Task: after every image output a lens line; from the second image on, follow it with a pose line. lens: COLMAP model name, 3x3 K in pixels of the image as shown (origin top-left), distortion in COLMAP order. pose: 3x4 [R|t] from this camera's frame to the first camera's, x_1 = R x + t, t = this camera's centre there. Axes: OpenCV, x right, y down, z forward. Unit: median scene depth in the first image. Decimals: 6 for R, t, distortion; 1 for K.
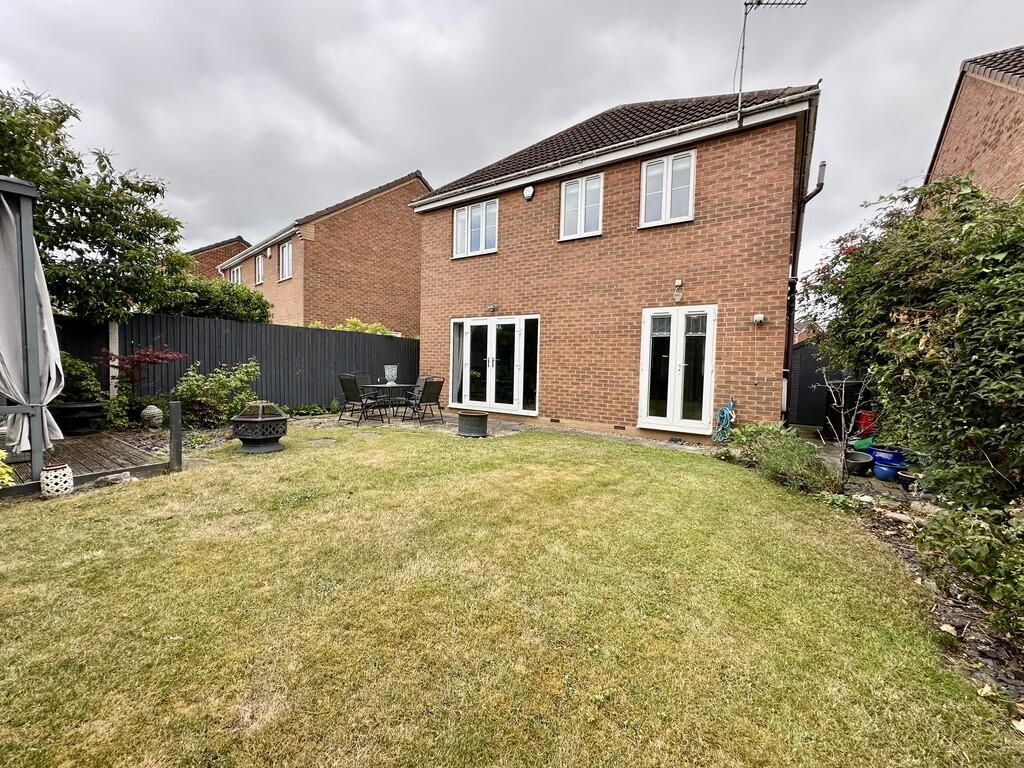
lens RADIAL K [[410.8, 0, 514.6], [0, 410.8, 384.1], [0, 0, 1]] dist [-0.000073, -0.000047]
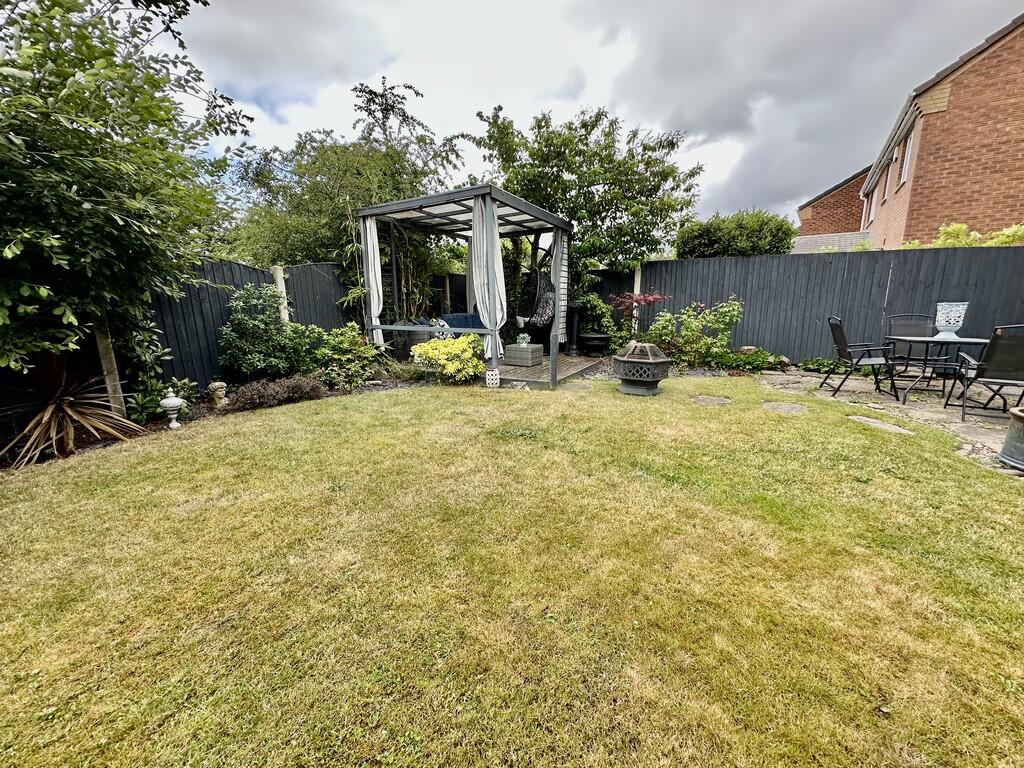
lens RADIAL K [[410.8, 0, 514.4], [0, 410.8, 382.6], [0, 0, 1]] dist [-0.000073, -0.000047]
pose [[0.113658, 0.167427, -0.979311, 0.292829], [-0.043738, 0.985586, 0.163424, -0.007121], [0.992557, 0.024258, 0.119343, 0.568710]]
